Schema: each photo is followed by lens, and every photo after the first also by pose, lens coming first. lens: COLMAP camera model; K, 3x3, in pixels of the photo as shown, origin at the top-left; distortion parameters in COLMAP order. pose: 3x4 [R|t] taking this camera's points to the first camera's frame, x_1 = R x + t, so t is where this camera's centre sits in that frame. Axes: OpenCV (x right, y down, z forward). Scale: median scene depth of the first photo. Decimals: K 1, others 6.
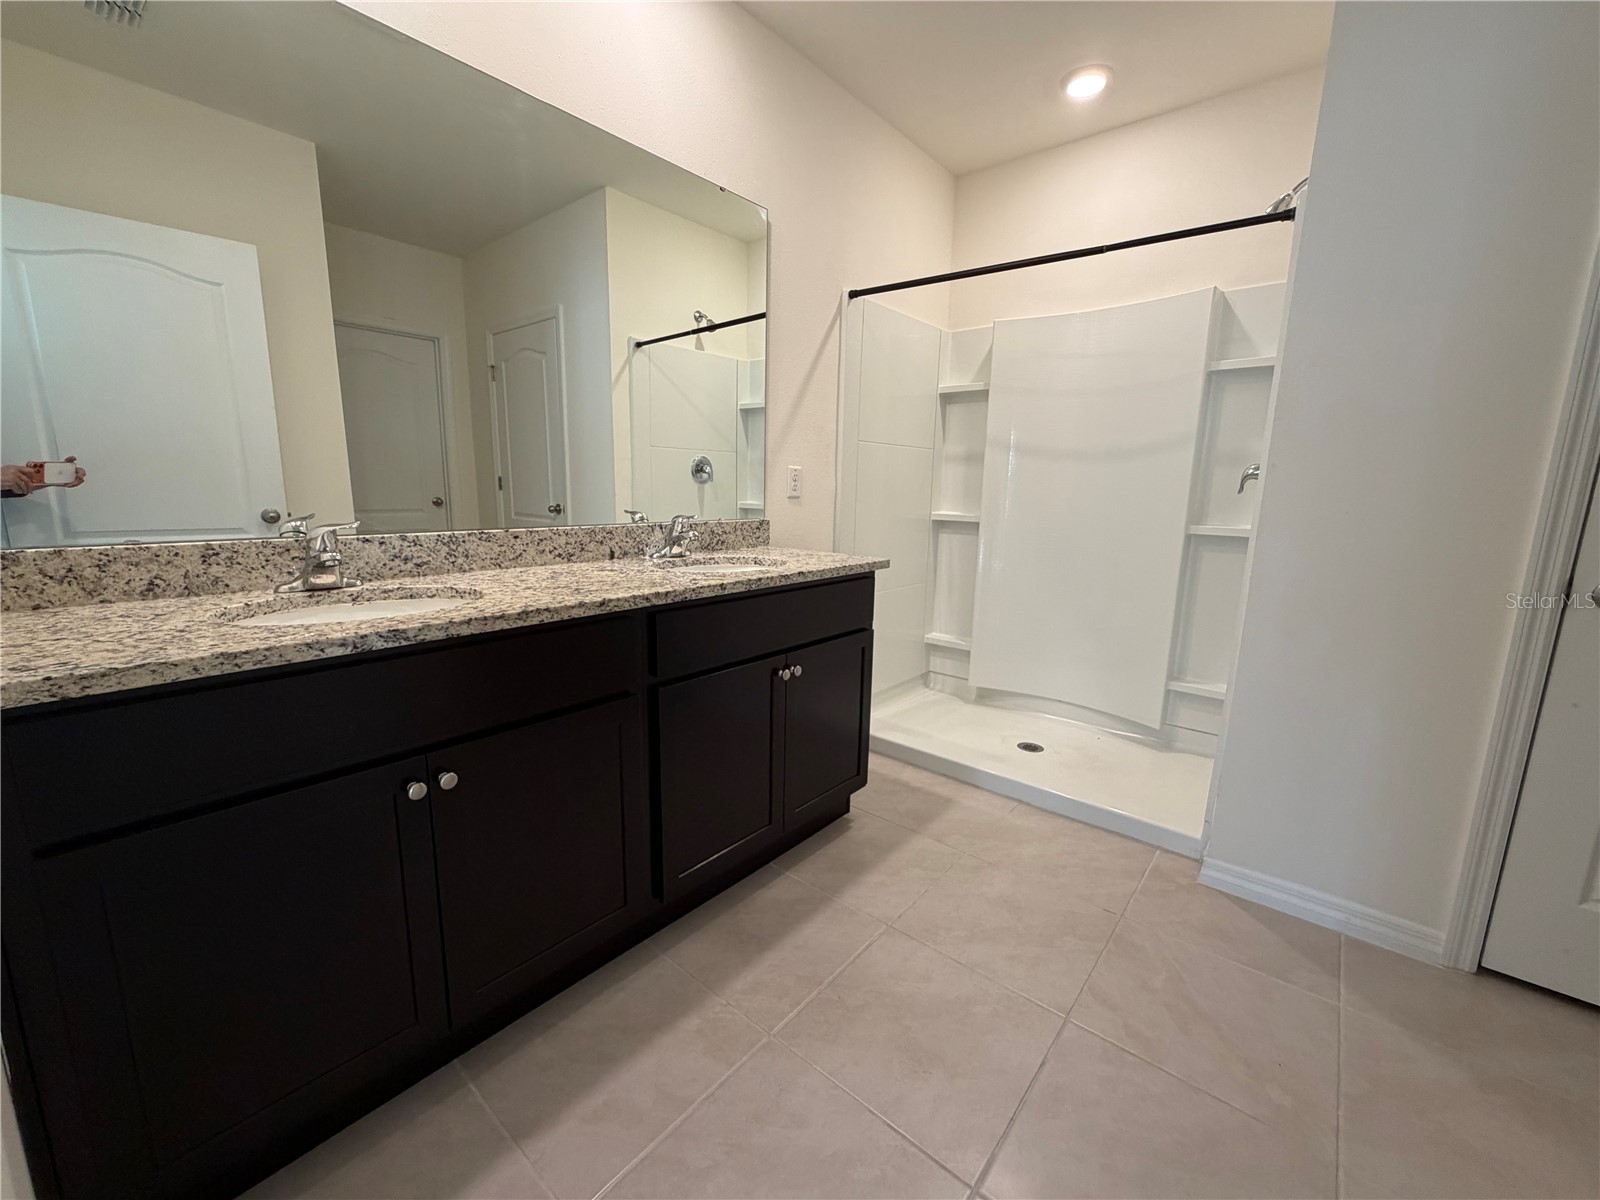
lens RADIAL K [[642.8, 0, 798.5], [0, 642.8, 599.2], [0, 0, 1]] dist [-0.000934, 0.000558]
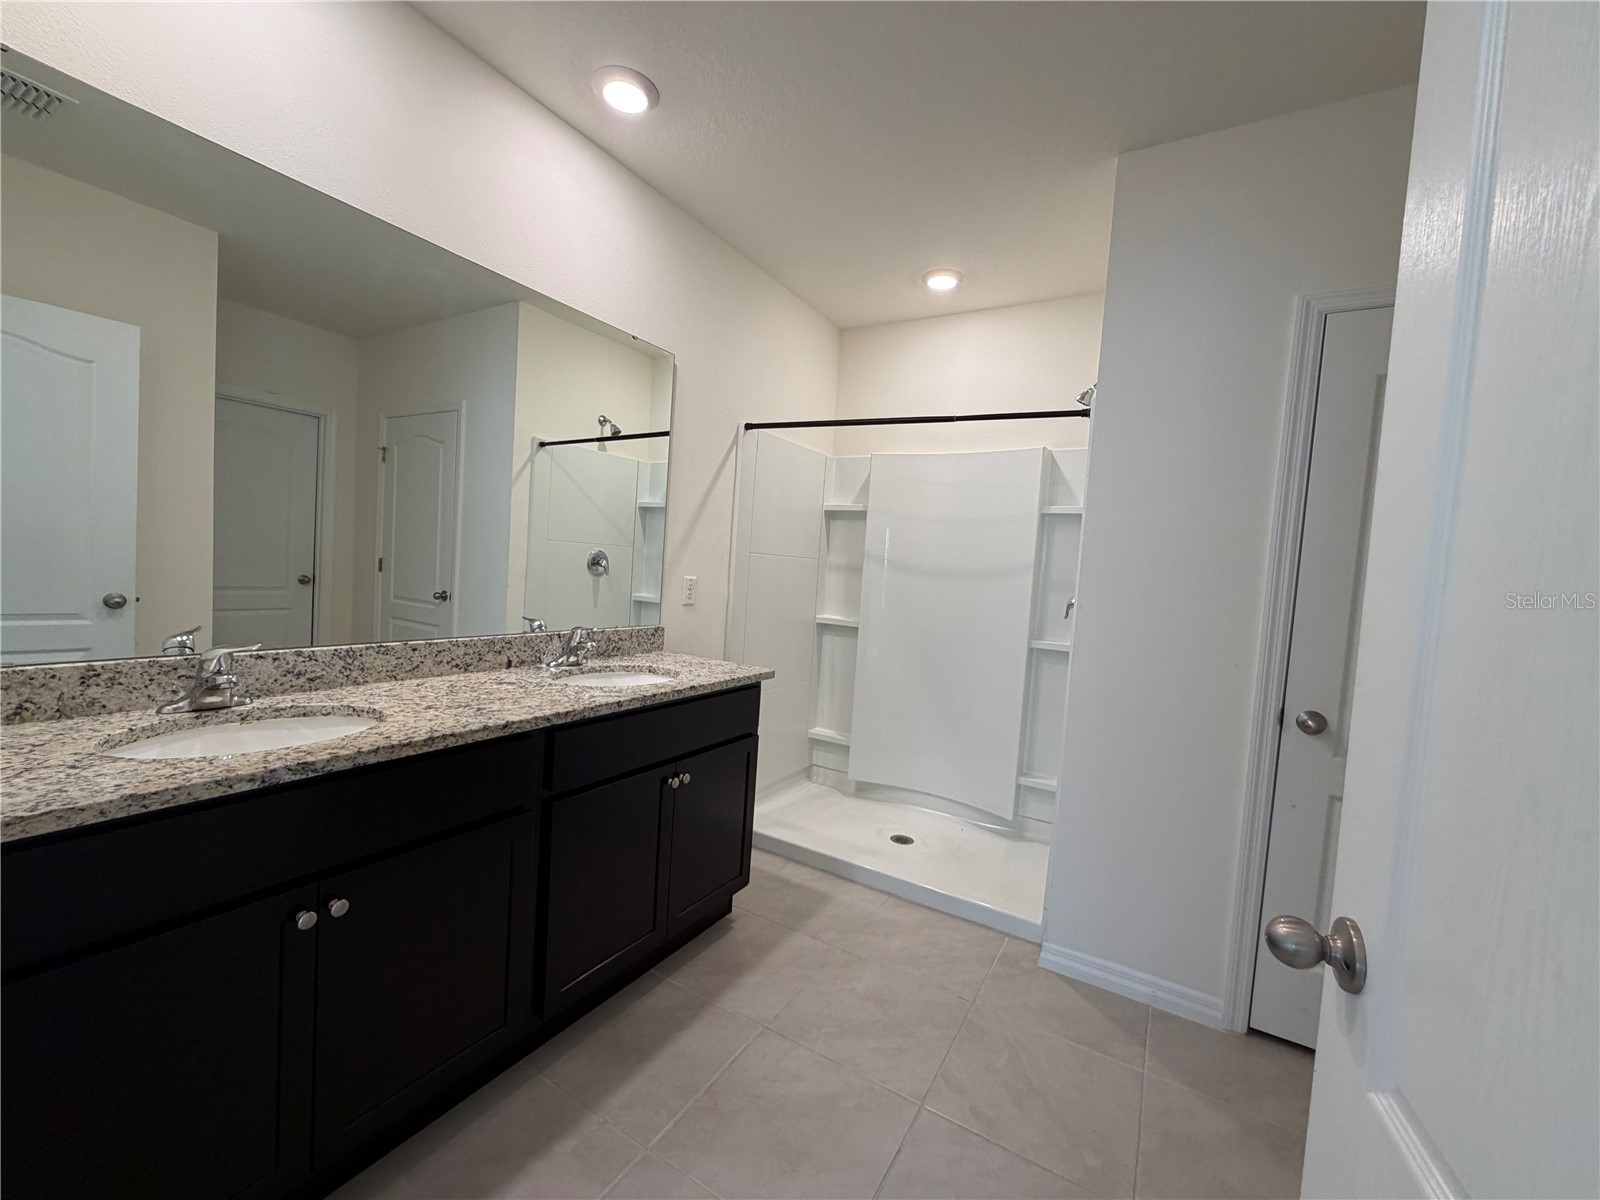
lens RADIAL K [[642.8, 0, 798.6], [0, 642.8, 599.9], [0, 0, 1]] dist [-0.000934, 0.000558]
pose [[0.985546, 0.037154, 0.165285, -0.004970], [-0.017441, 0.992723, -0.119154, -0.060824], [-0.168509, 0.114549, 0.979022, -0.117430]]
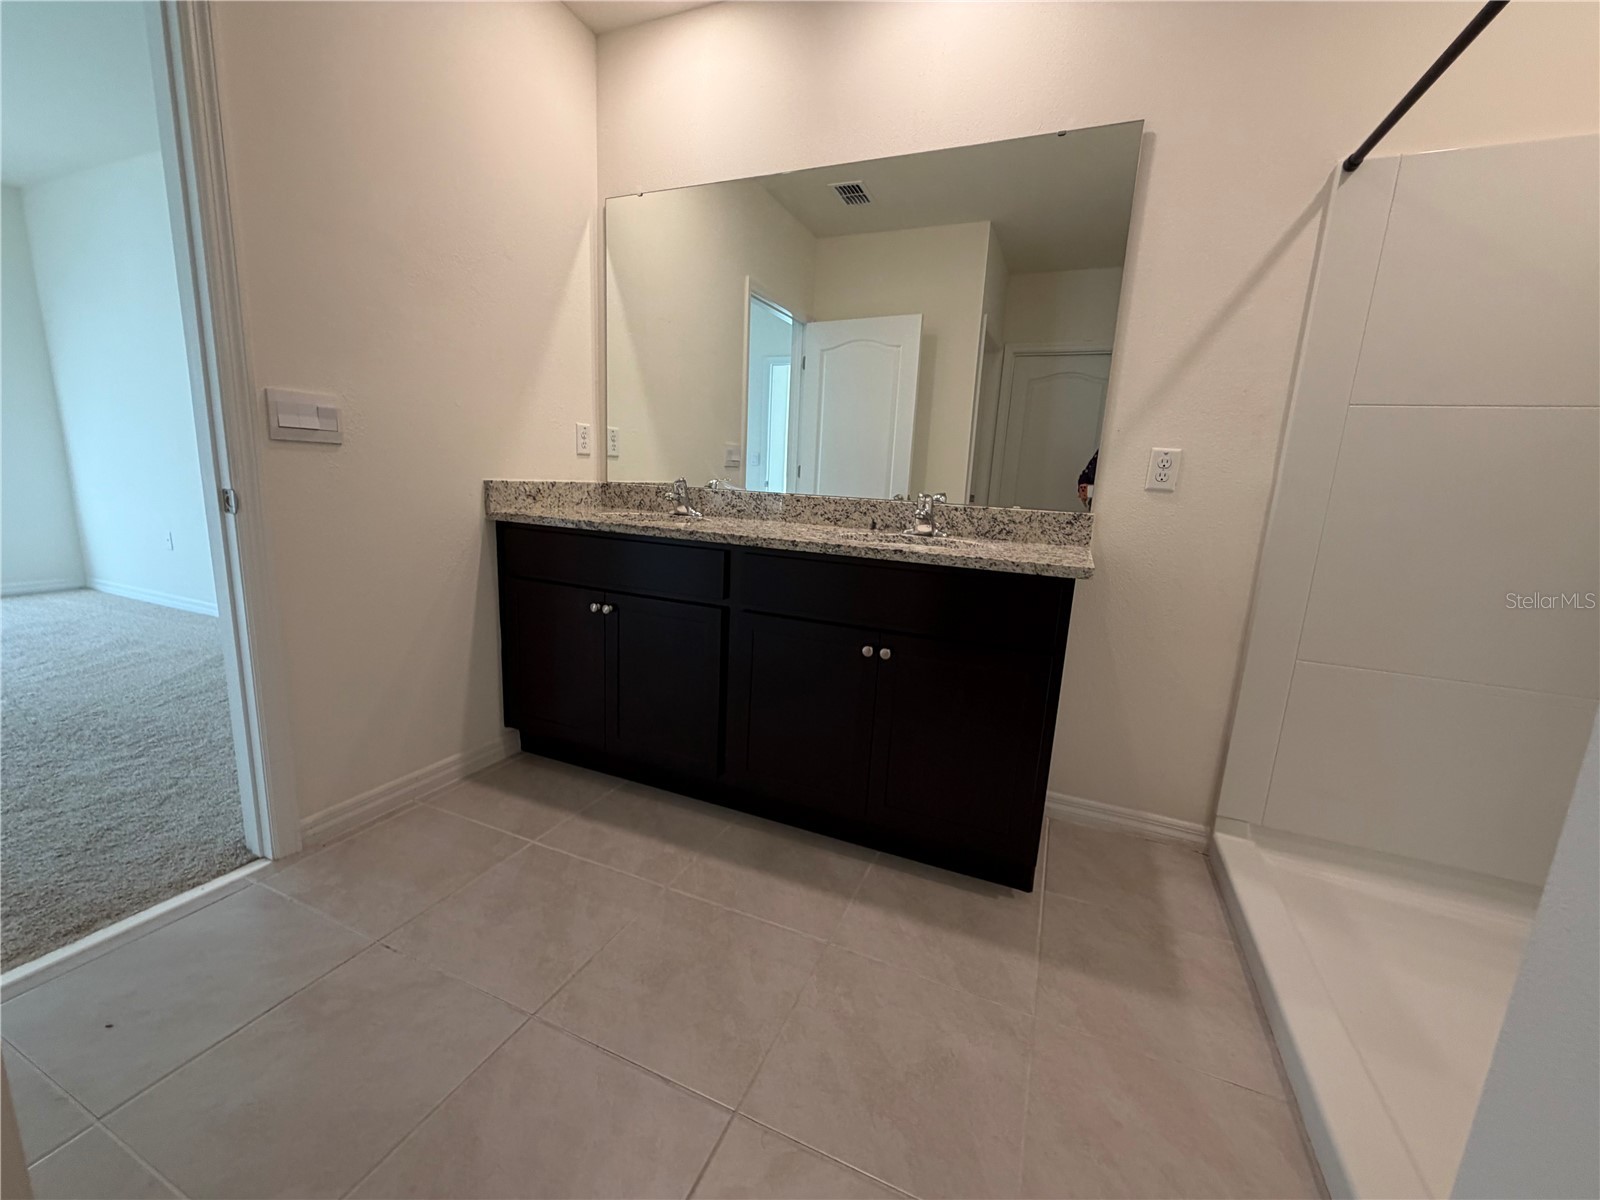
lens RADIAL K [[642.8, 0, 799.3], [0, 642.8, 601.0], [0, 0, 1]] dist [-0.000934, 0.000558]
pose [[0.294671, 0.179819, -0.938528, 0.846047], [-0.213113, 0.969767, 0.118893, -0.050126], [0.931532, 0.164978, 0.324084, 0.568337]]
